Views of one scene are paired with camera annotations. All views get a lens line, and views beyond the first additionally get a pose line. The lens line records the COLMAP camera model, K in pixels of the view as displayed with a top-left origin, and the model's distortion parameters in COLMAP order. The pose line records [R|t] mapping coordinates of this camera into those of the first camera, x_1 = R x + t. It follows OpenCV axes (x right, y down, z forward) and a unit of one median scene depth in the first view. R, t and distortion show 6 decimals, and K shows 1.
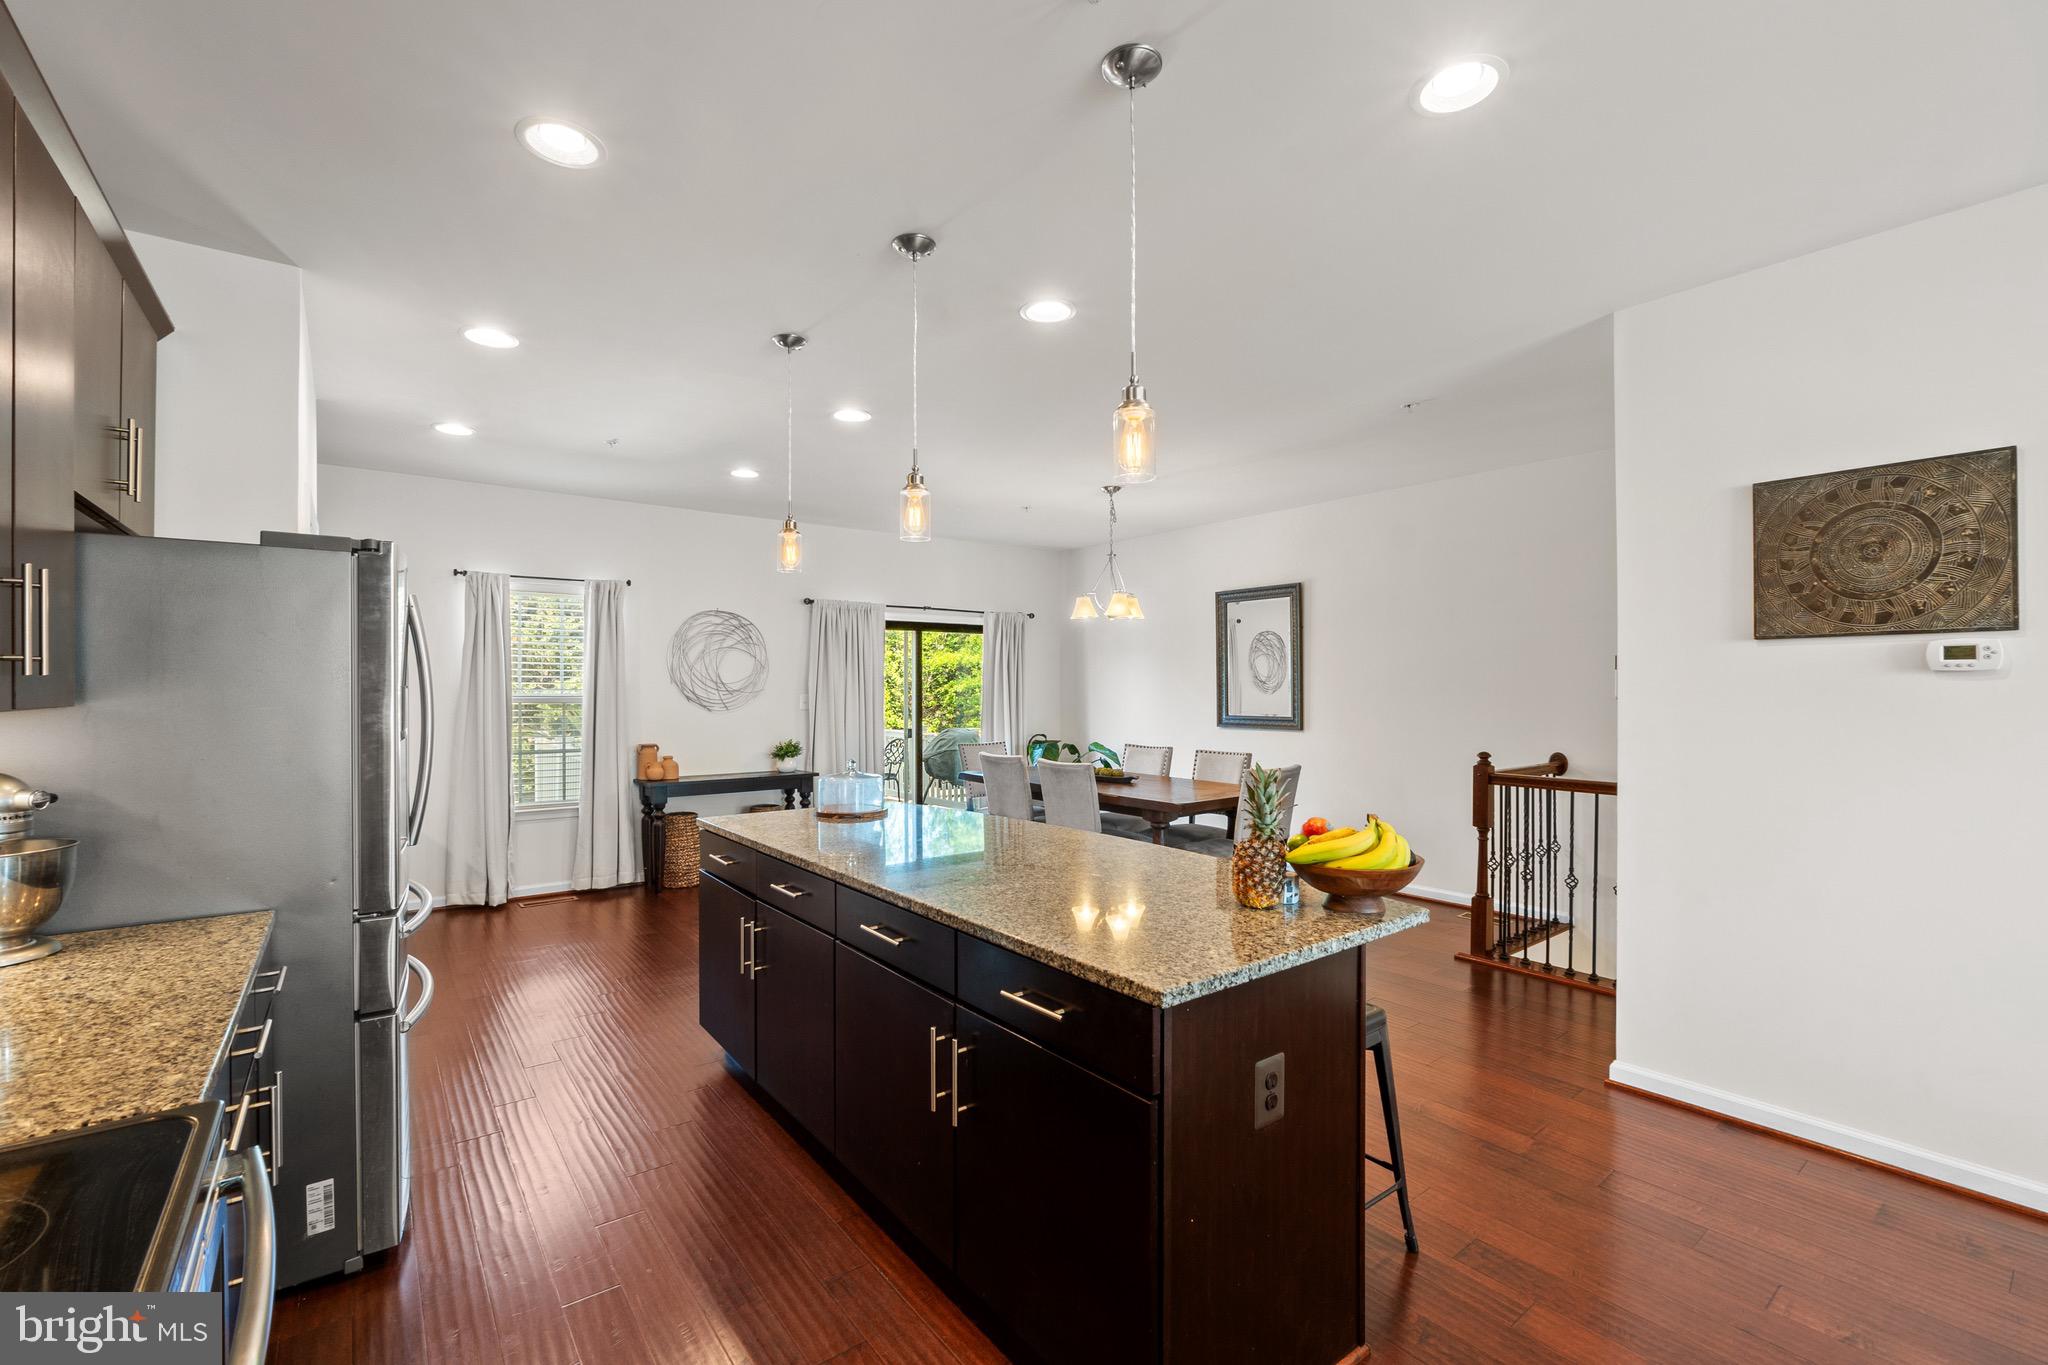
lens RADIAL K [[879.3, 0, 1024.0], [0, 879.3, 682.5], [0, 0, 1]] dist [0.000716, 0.000014]
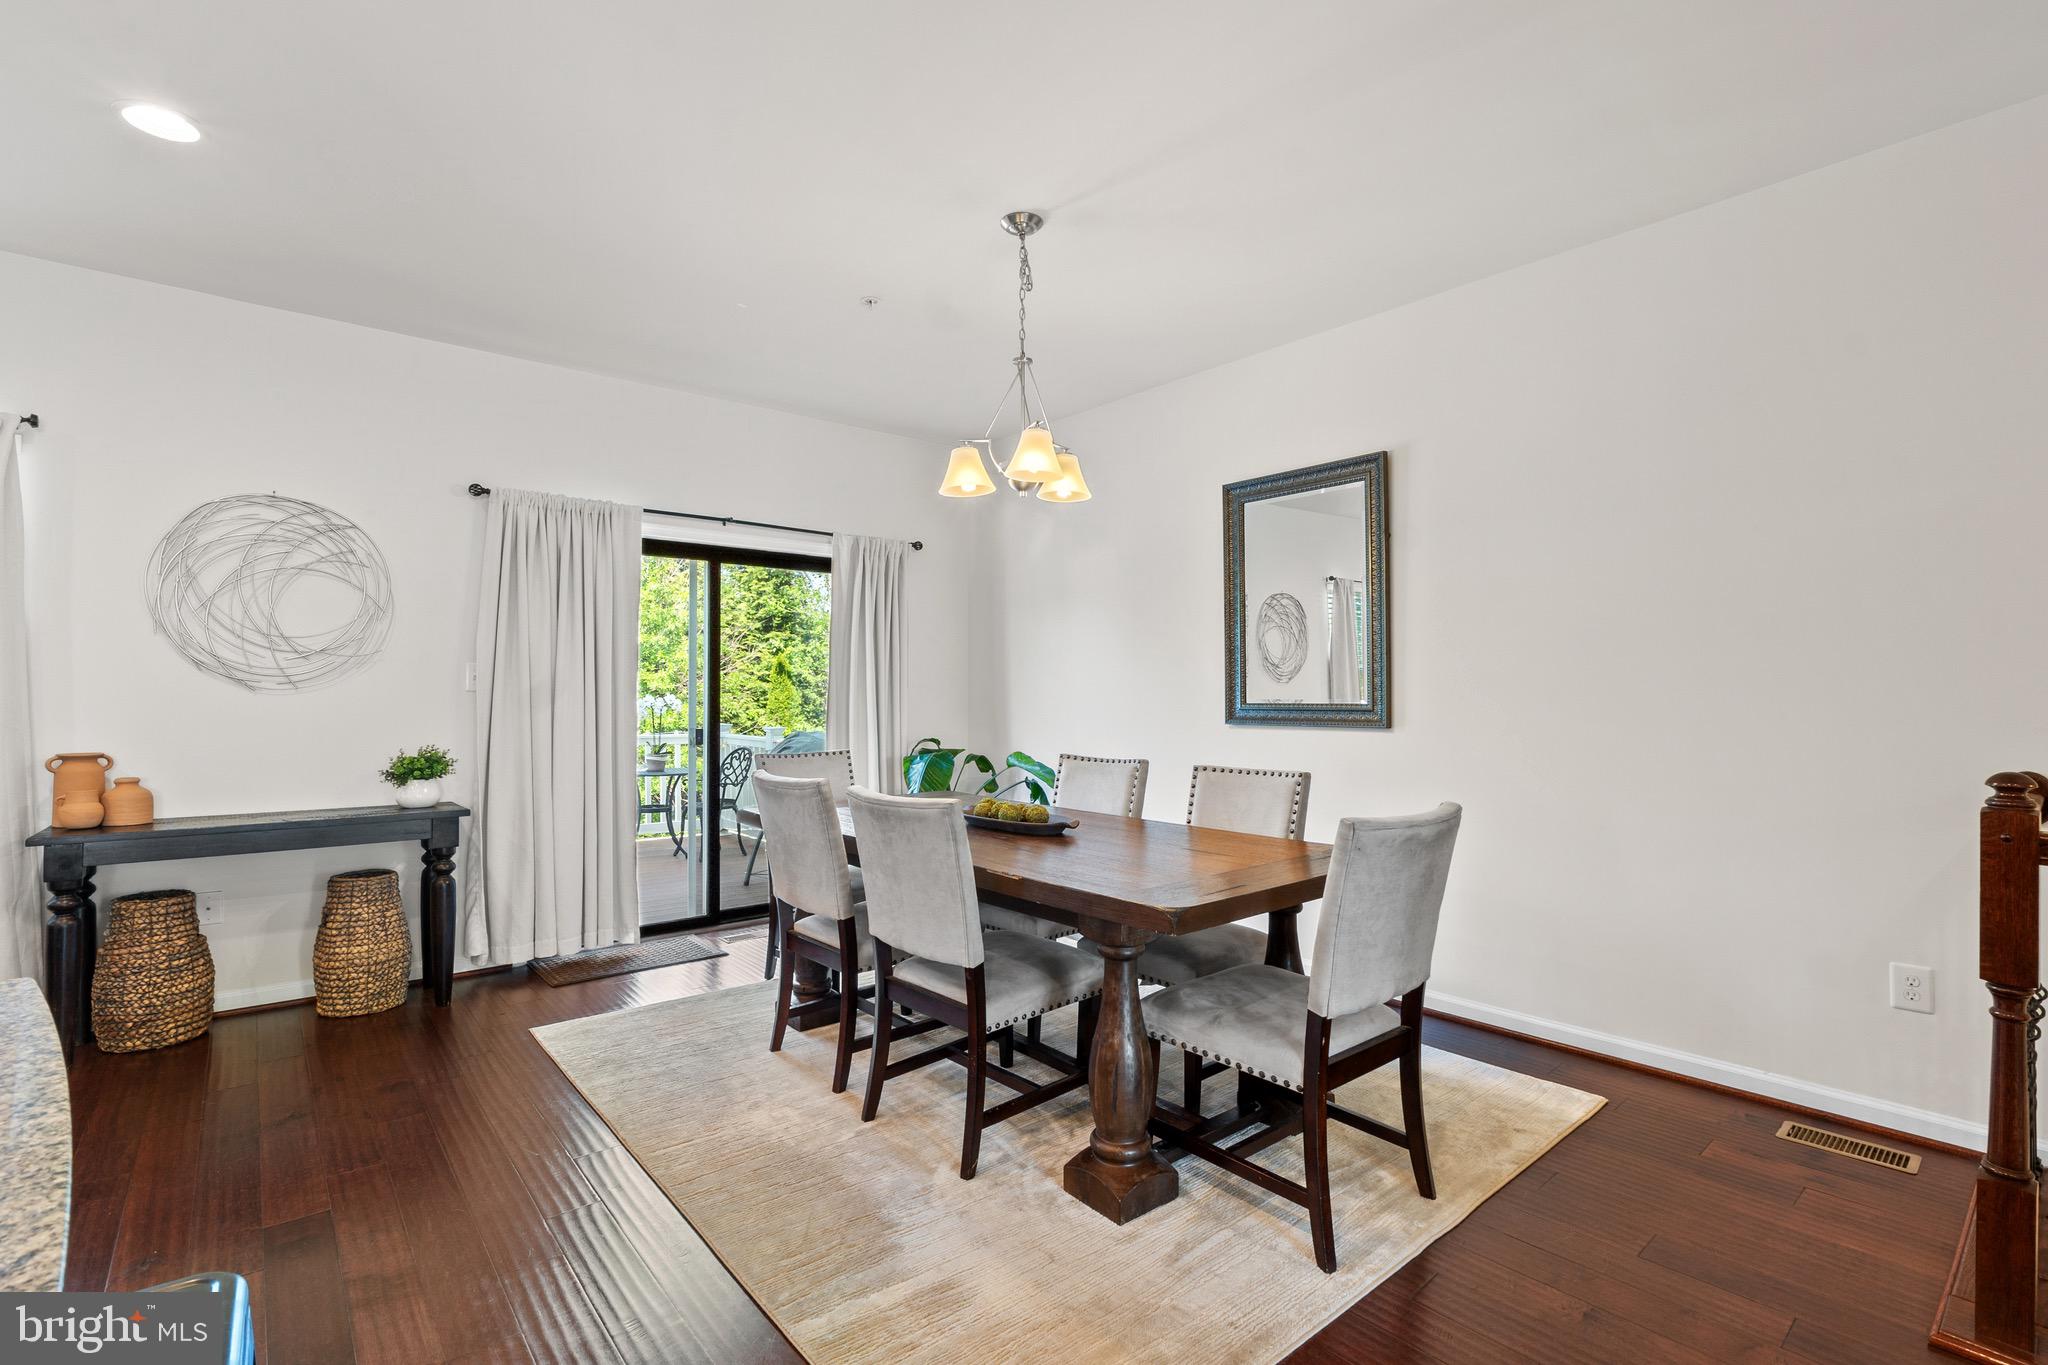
lens RADIAL K [[938.7, 0, 1024.0], [0, 938.7, 682.5], [0, 0, 1]] dist [-0.004699, -0.000233]
pose [[0.999072, 0.003425, 0.042941, 0.067951], [-0.003030, 0.999953, -0.009264, 0.031031], [-0.042970, 0.009125, 0.999035, 0.423705]]
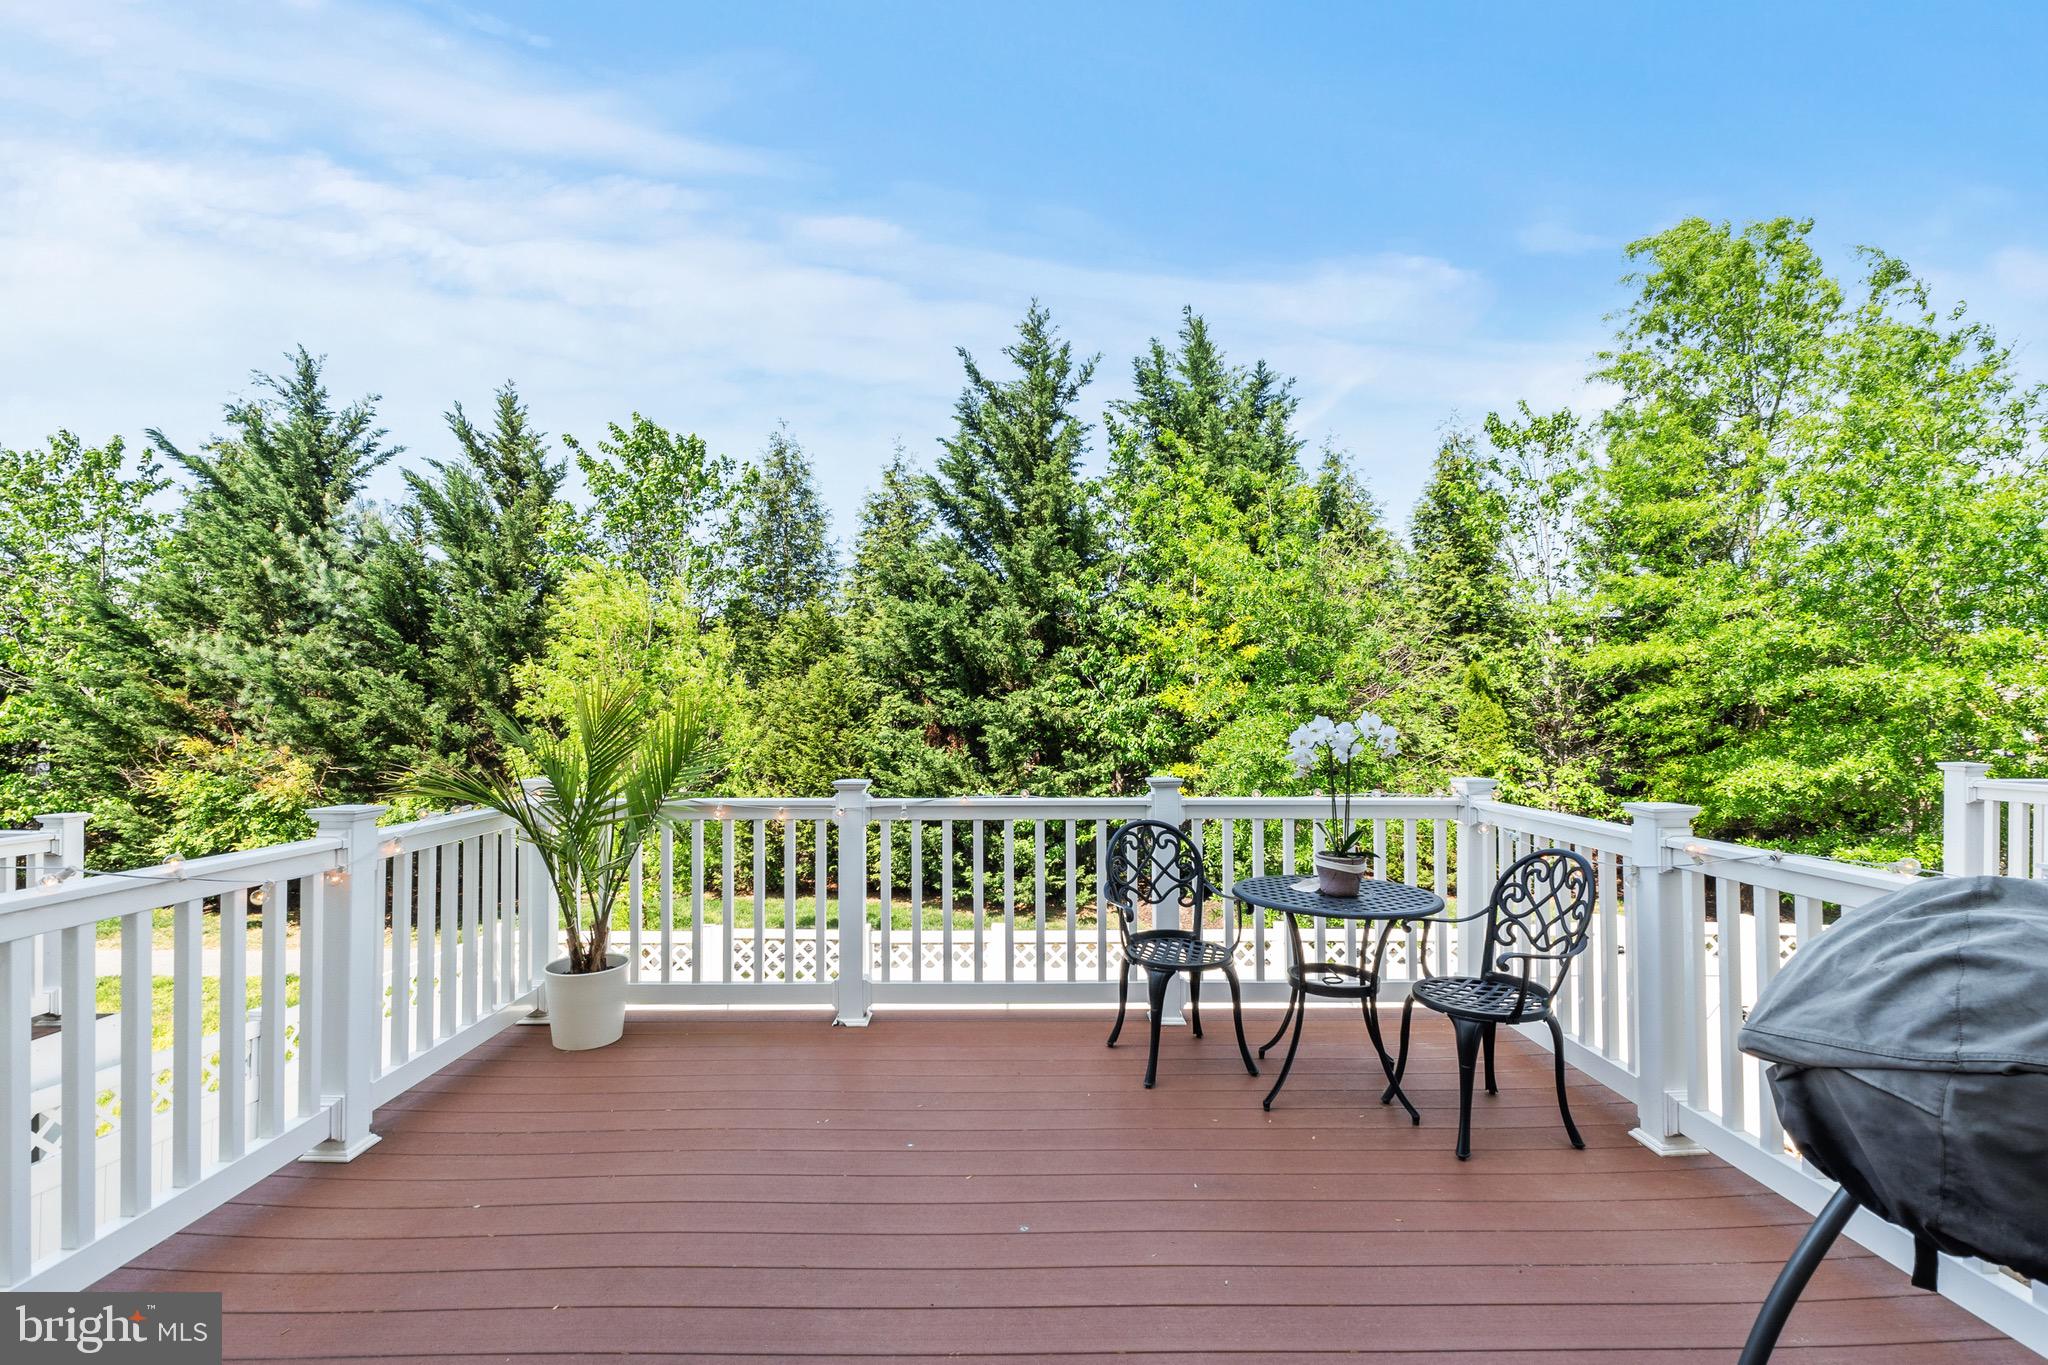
lens RADIAL K [[891.6, 0, 1021.1], [0, 891.6, 712.7], [0, 0, 1]] dist [-0.000425, -0.000132]
pose [[0.797790, 0.003478, -0.602925, -0.174128], [-0.002184, 0.999993, 0.002879, 0.034738], [0.602931, -0.000980, 0.797793, 1.091303]]
